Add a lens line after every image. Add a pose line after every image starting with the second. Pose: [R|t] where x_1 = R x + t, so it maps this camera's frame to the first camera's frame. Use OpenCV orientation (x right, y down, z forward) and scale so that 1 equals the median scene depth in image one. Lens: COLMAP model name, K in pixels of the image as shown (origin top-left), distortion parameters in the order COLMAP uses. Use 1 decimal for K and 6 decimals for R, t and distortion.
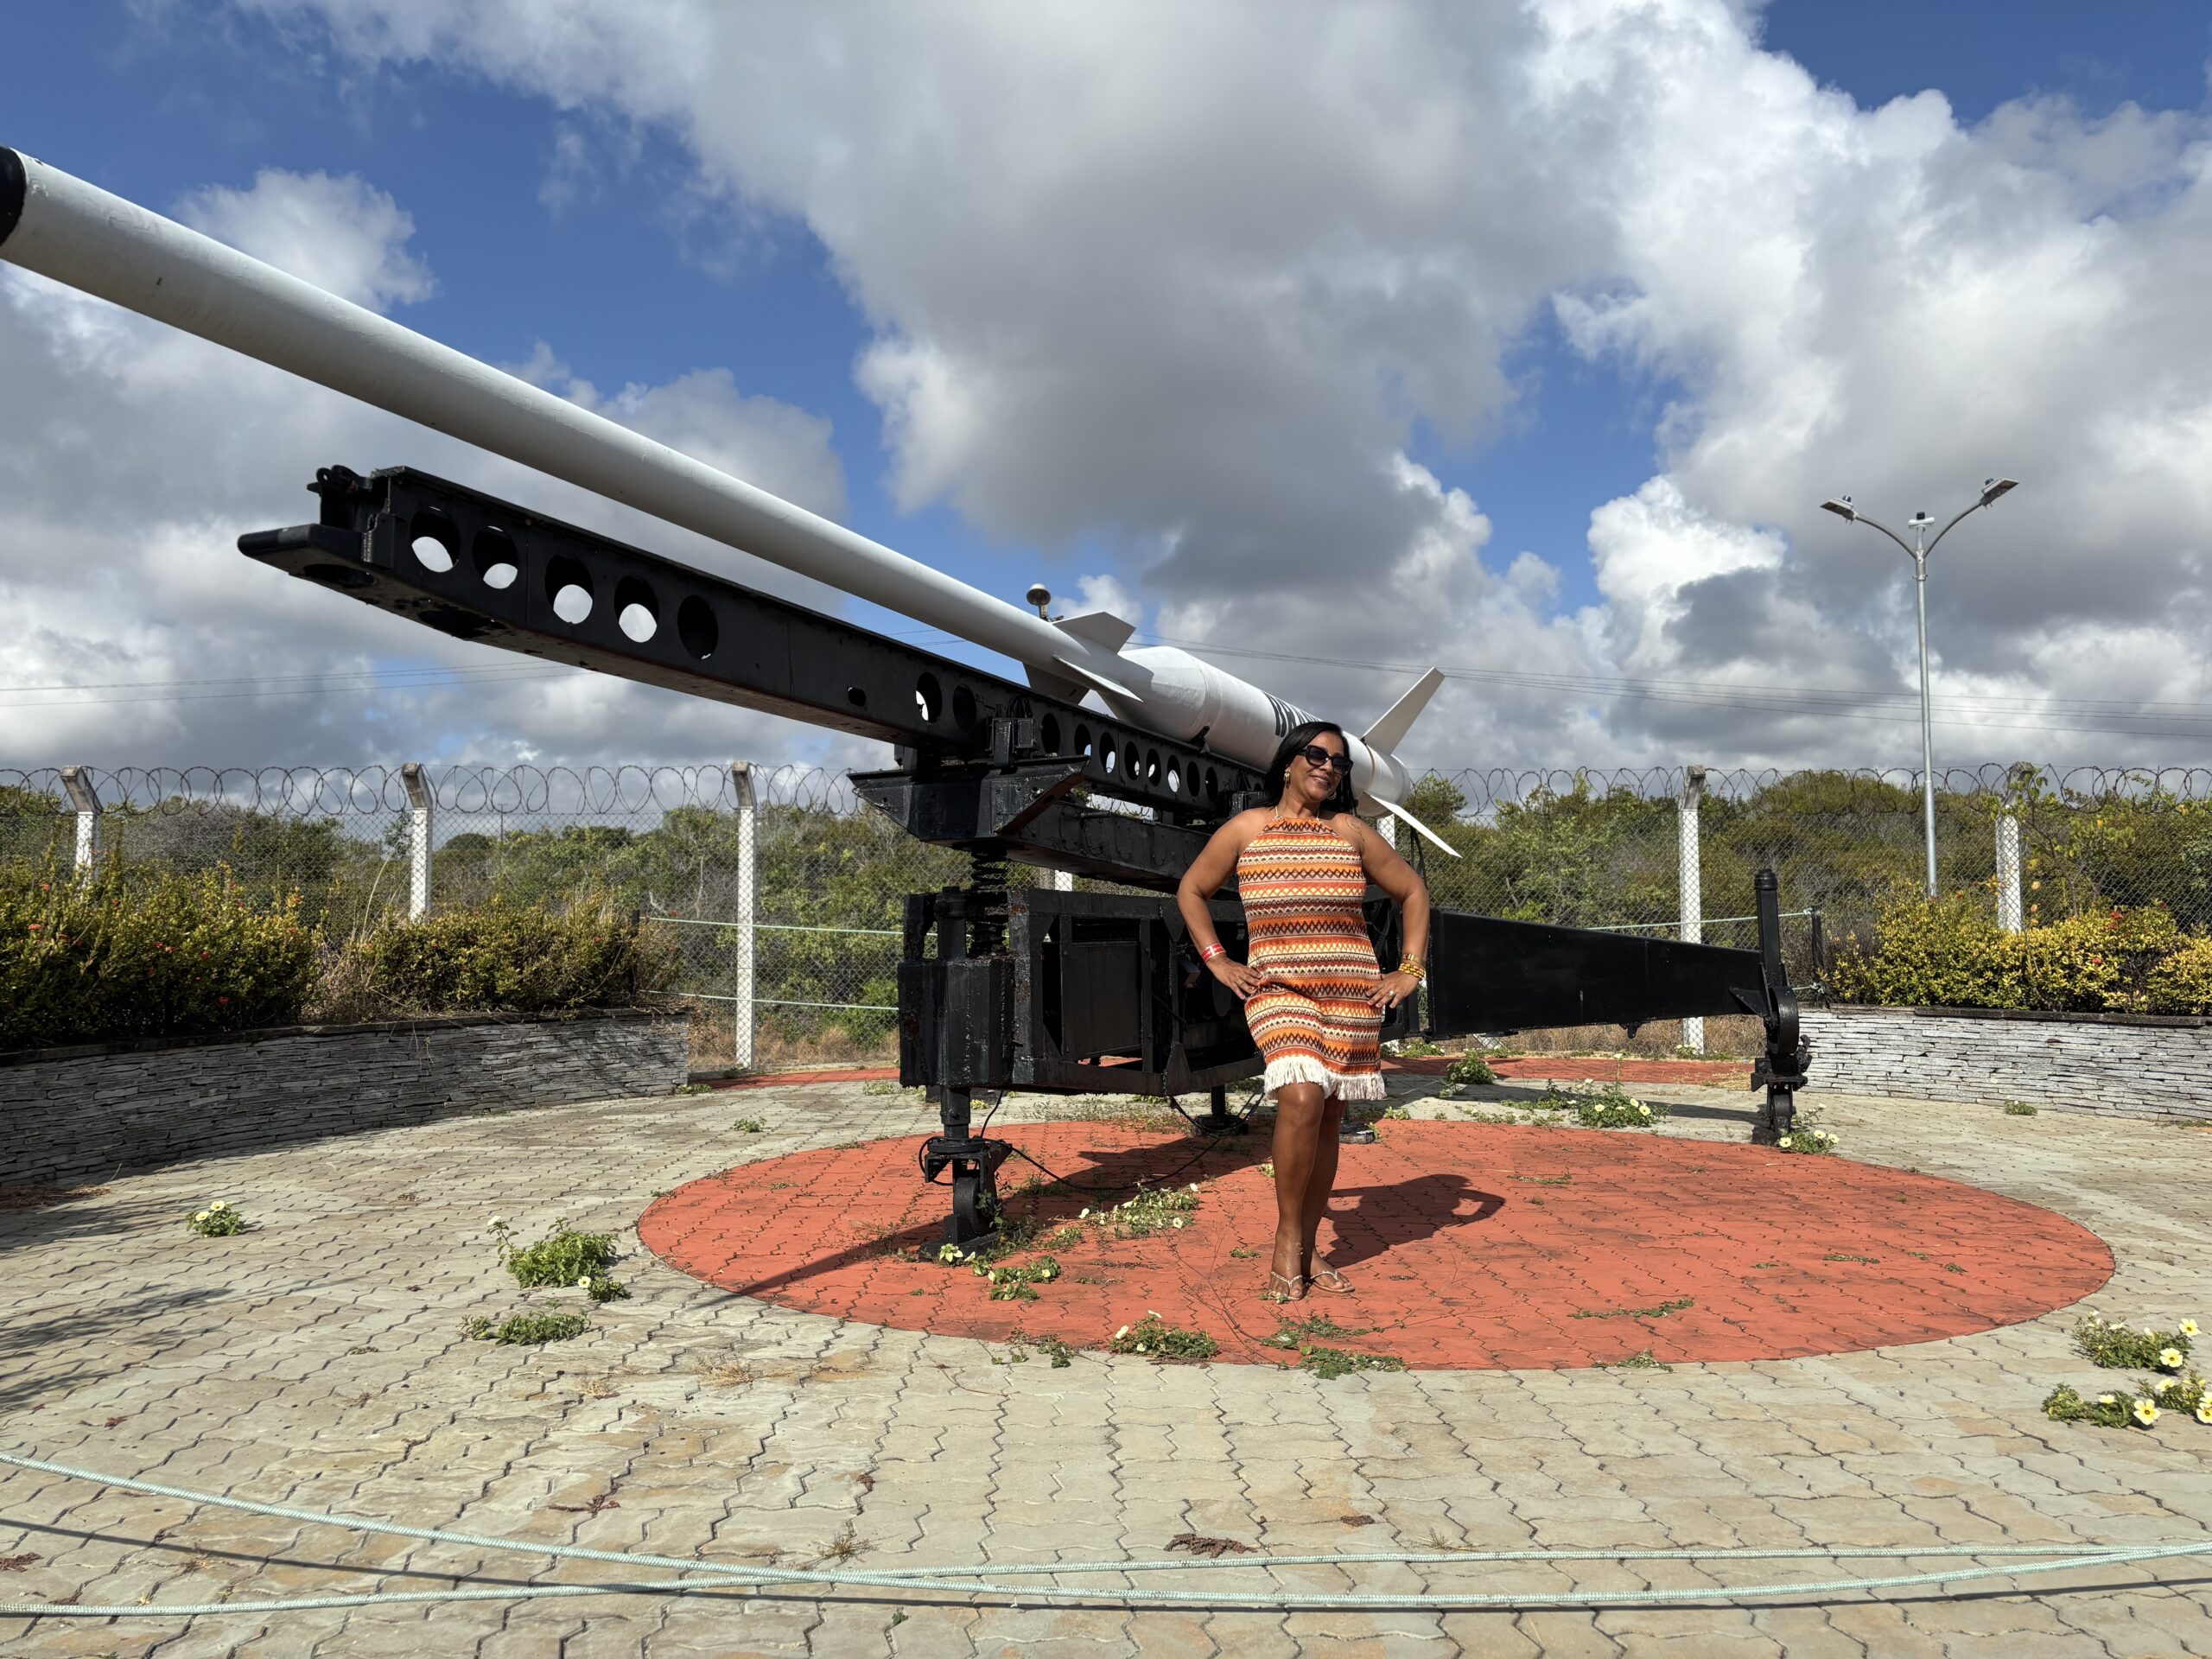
lens RADIAL K [[1661.1, 0, 1112.7], [0, 1661.1, 823.4], [0, 0, 1]] dist [0.080318, -0.088687]
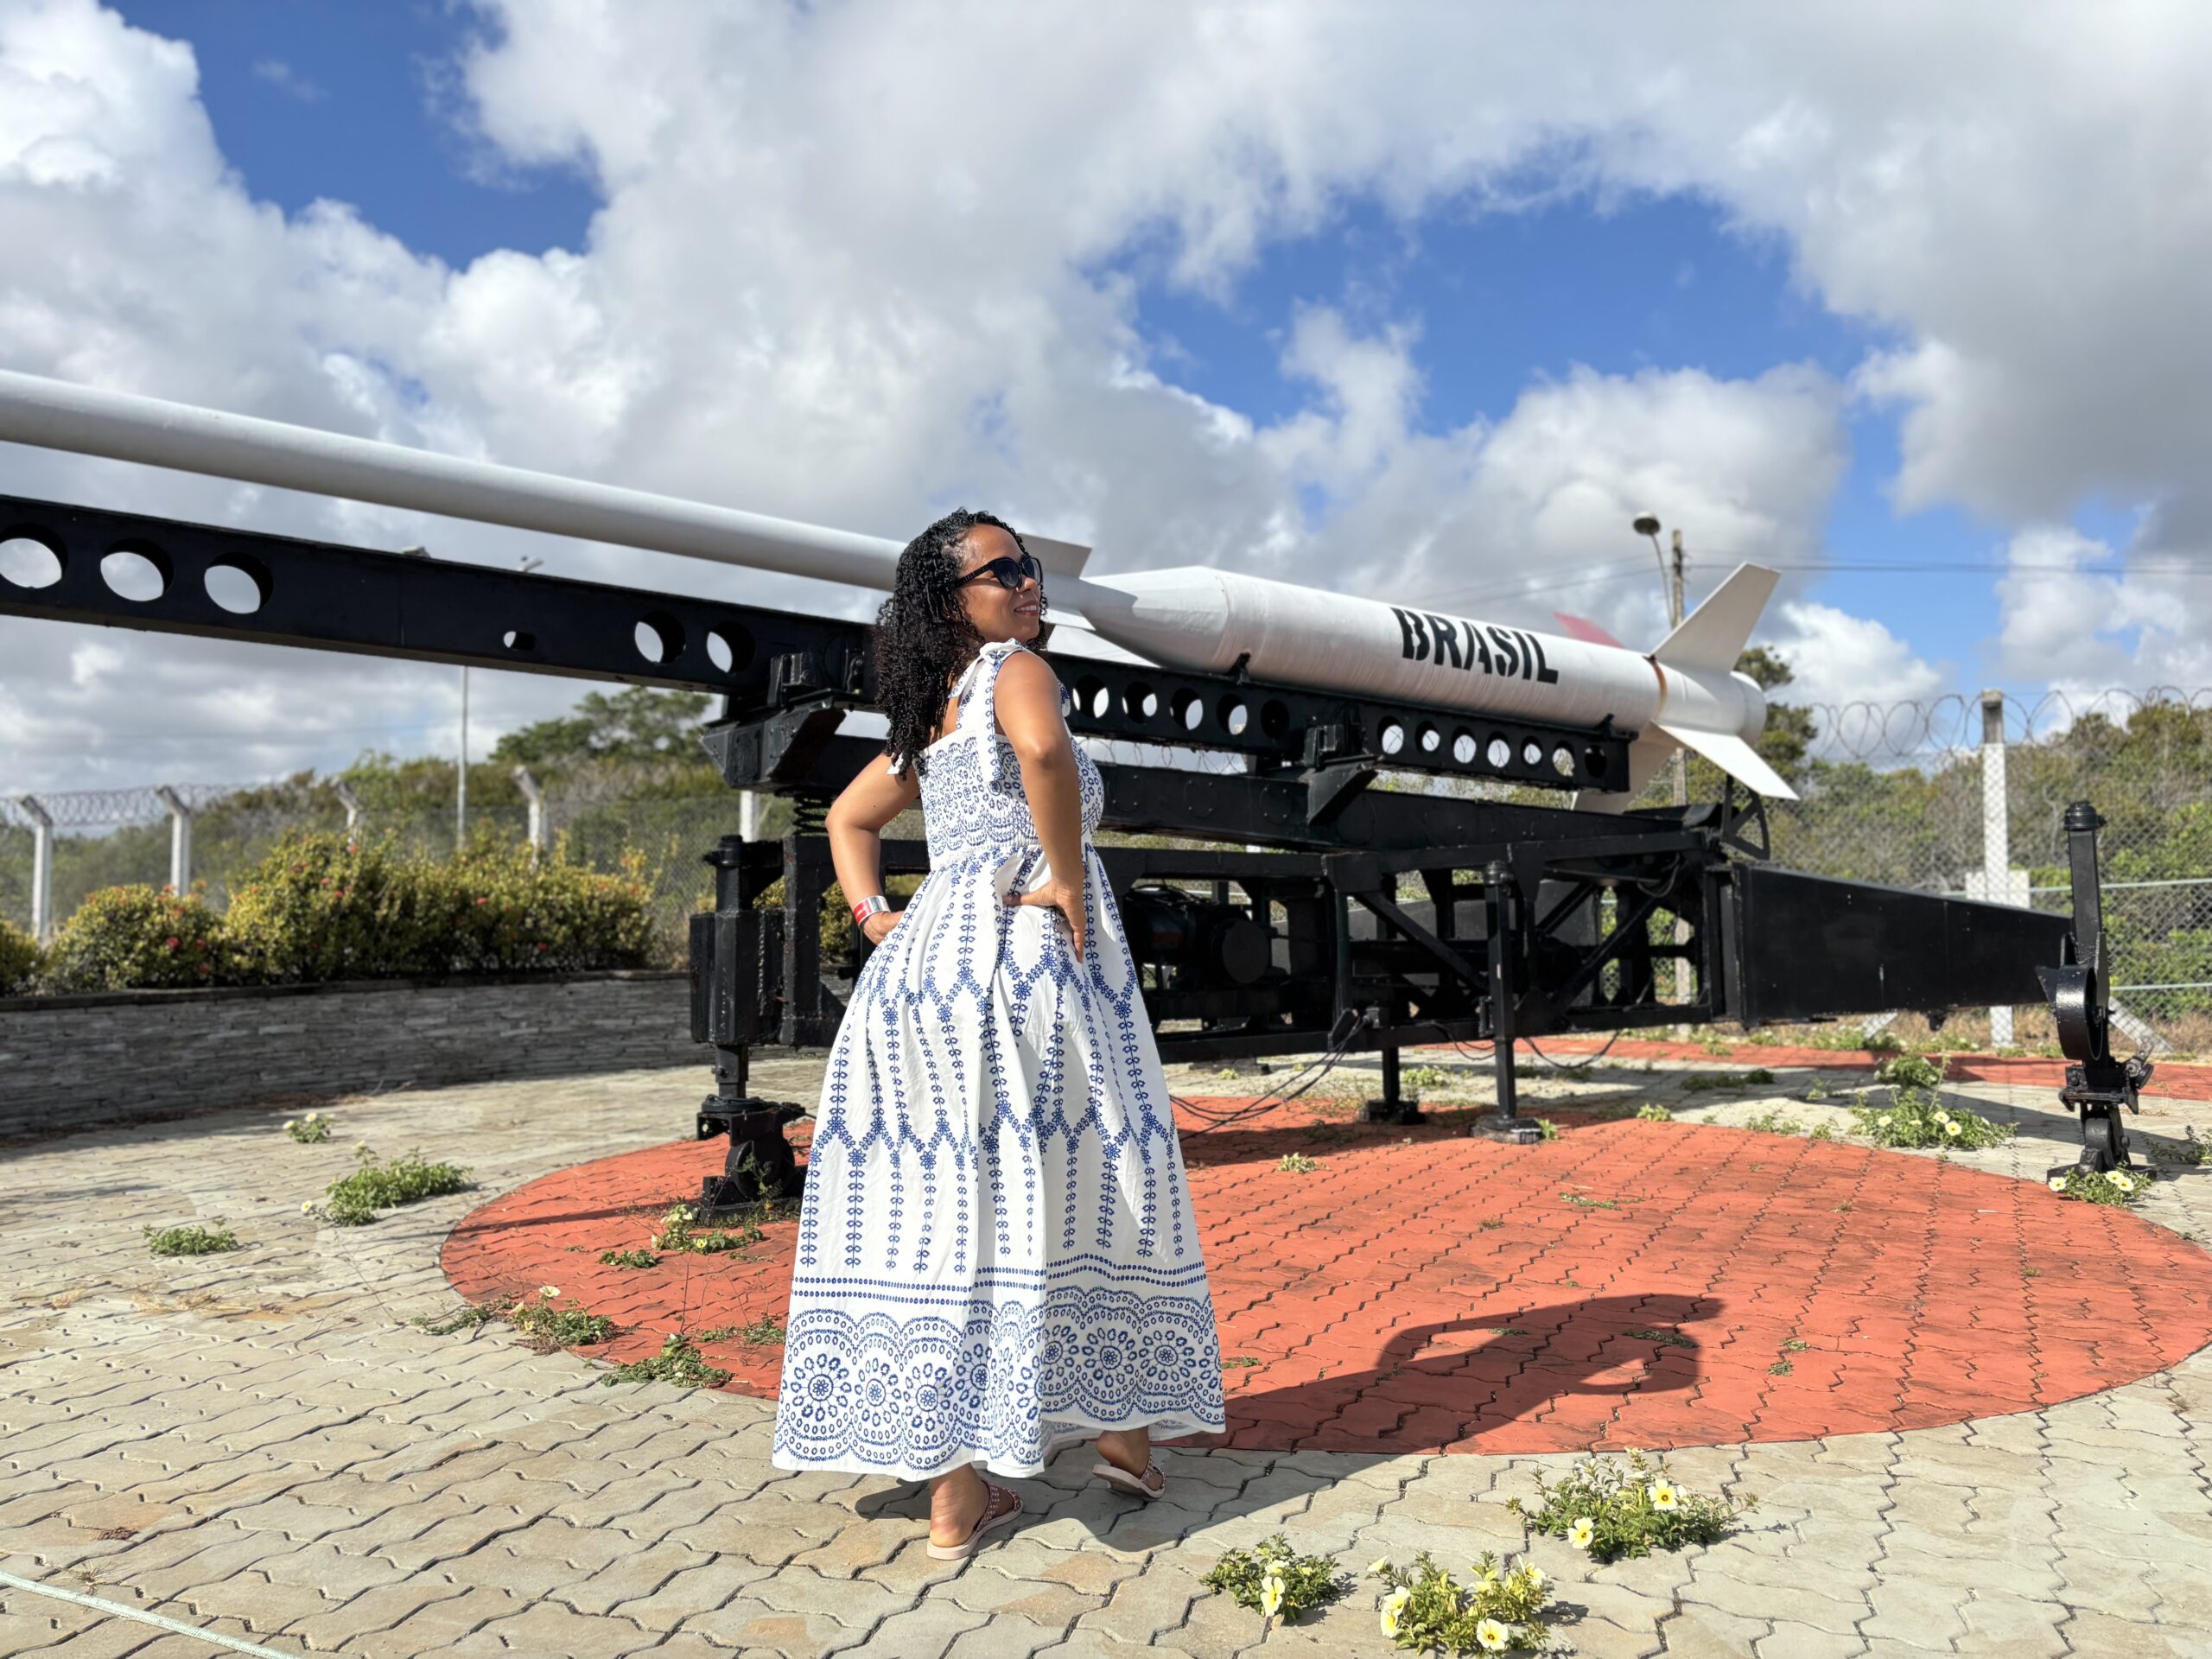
lens RADIAL K [[1676.3, 0, 1138.3], [0, 1676.3, 819.0], [0, 0, 1]] dist [0.016851, 0.011583]
pose [[0.880518, -0.019107, -0.473627, 0.508020], [0.026004, 0.999630, 0.008018, 0.024711], [0.473298, -0.019376, 0.880689, 0.237794]]
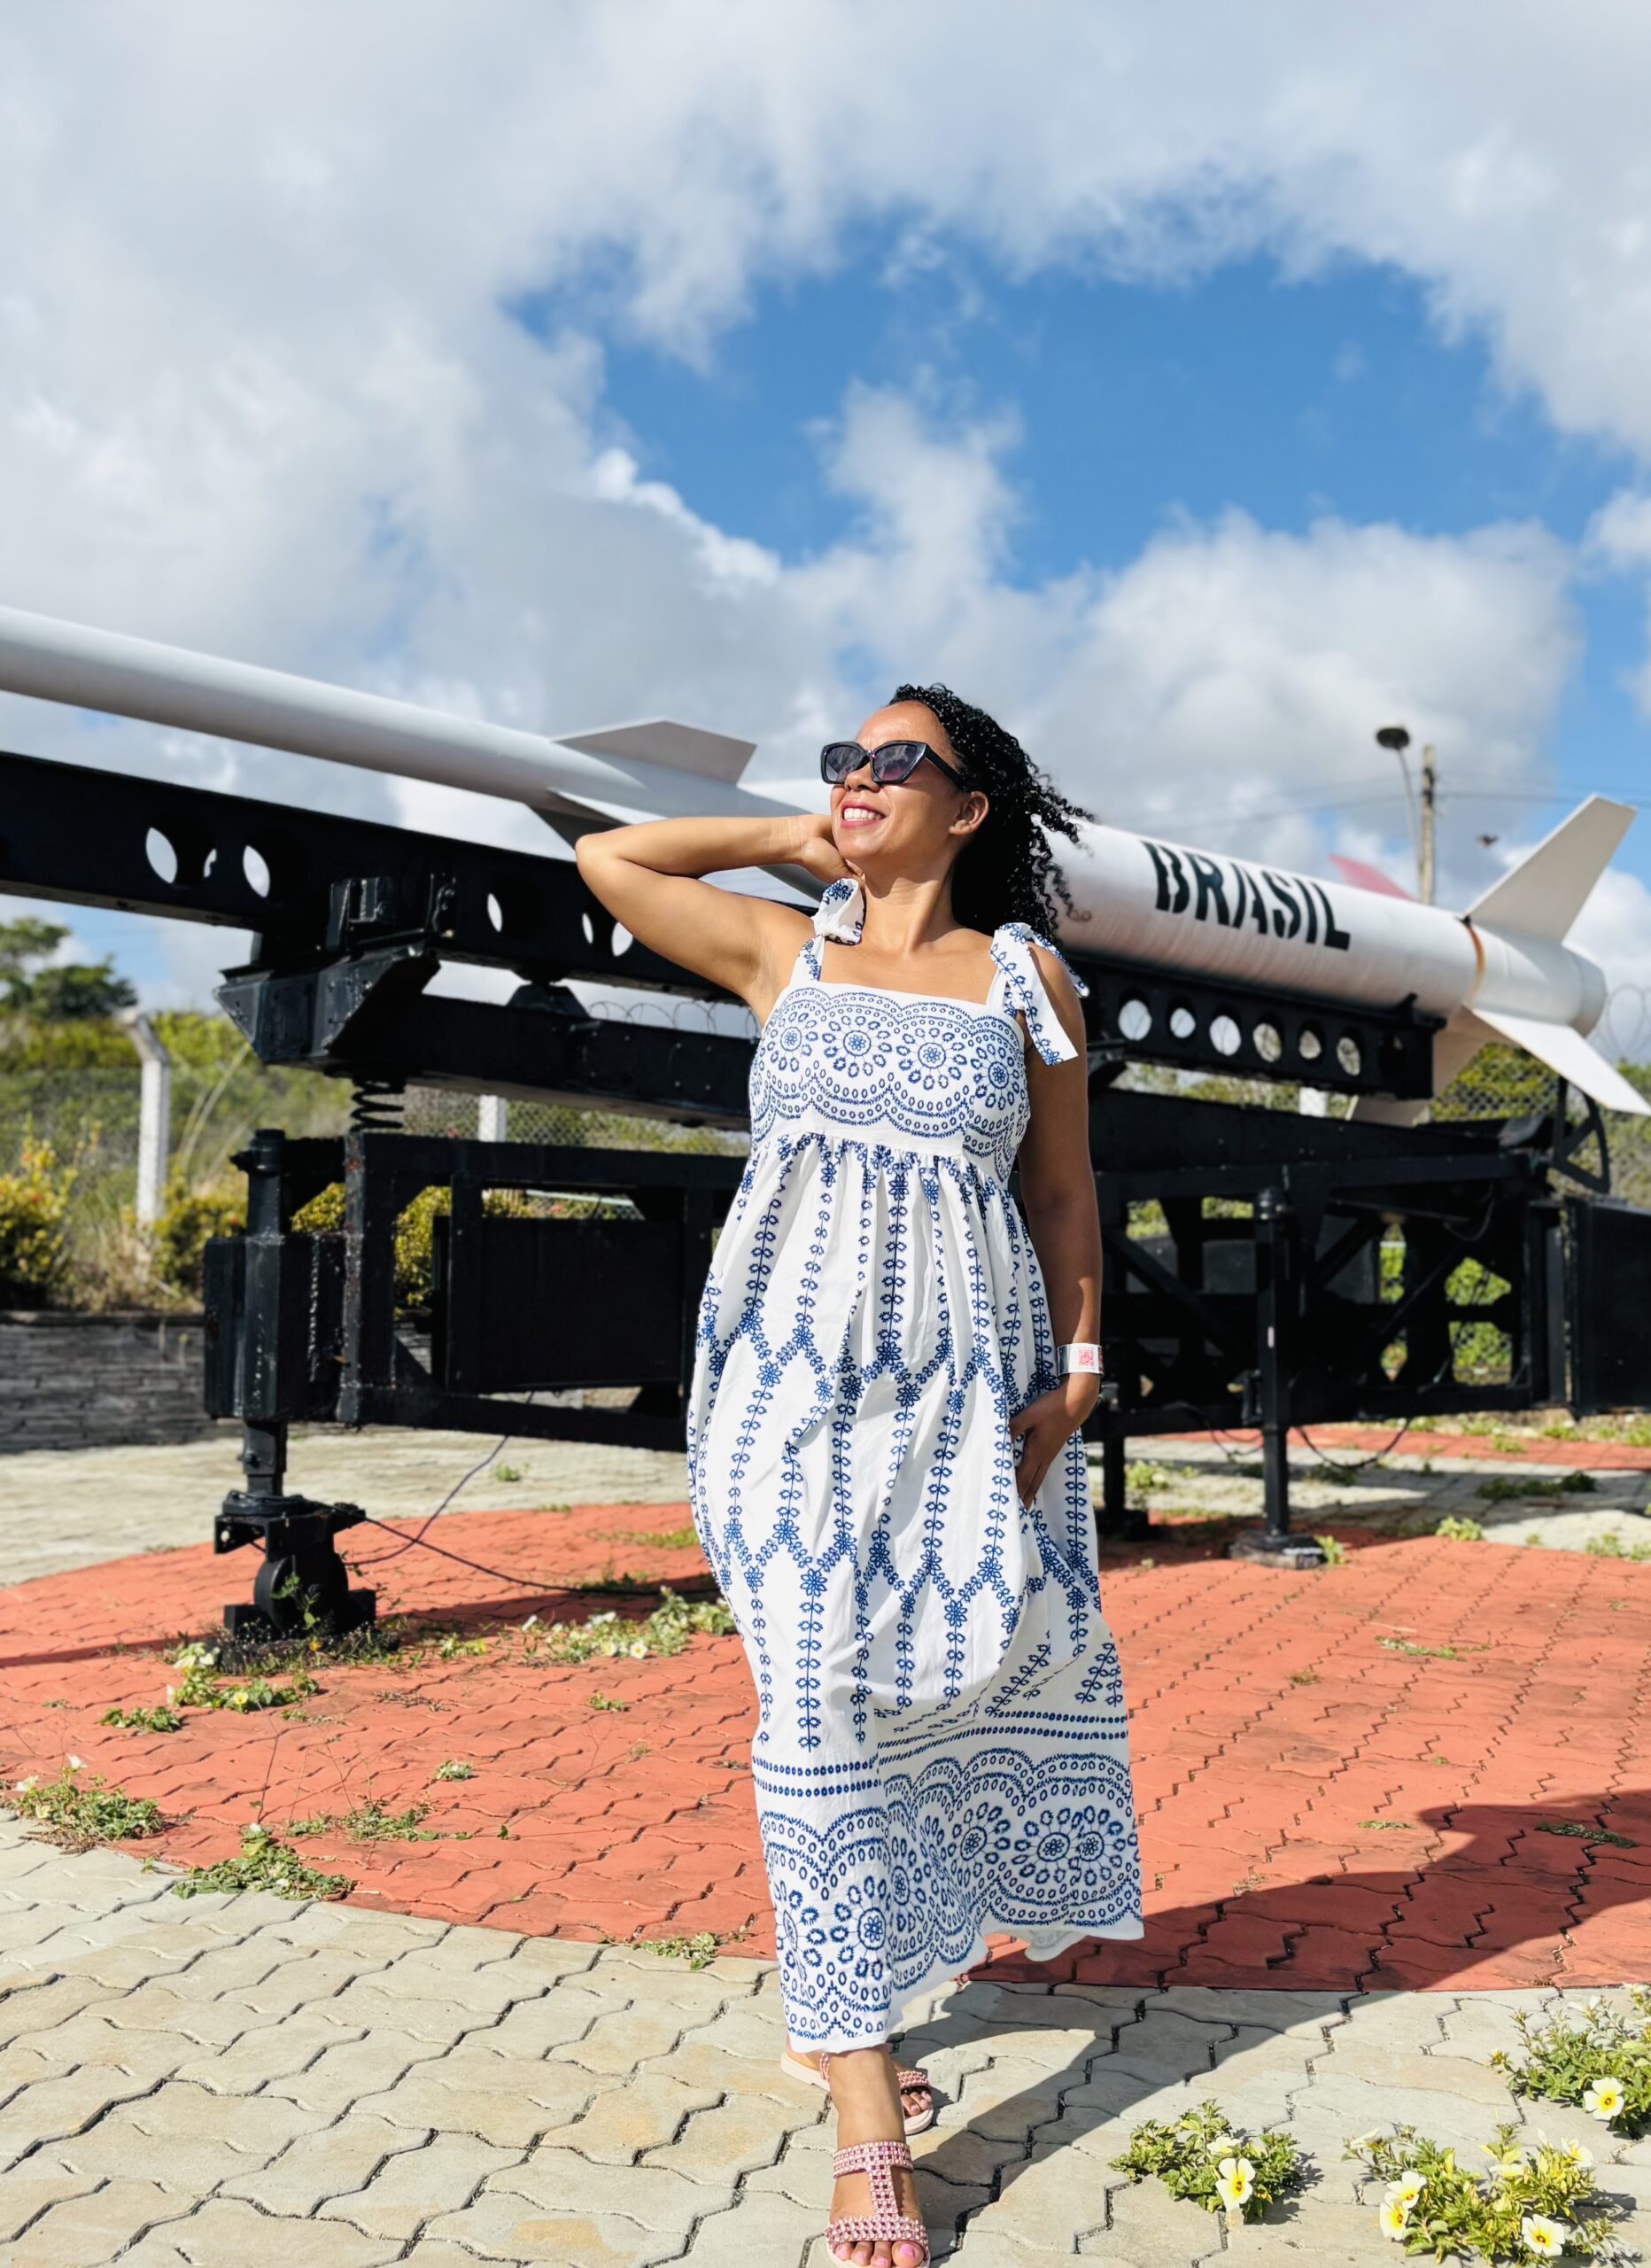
lens RADIAL K [[2296.0, 0, 820.4], [0, 2296.0, 1157.7], [0, 0, 1]] dist [0.033980, -0.023039]
pose [[0.913423, 0.011493, -0.406849, 0.444628], [-0.000349, 0.999623, 0.027455, 0.021649], [0.407012, -0.024936, 0.913083, 0.207509]]
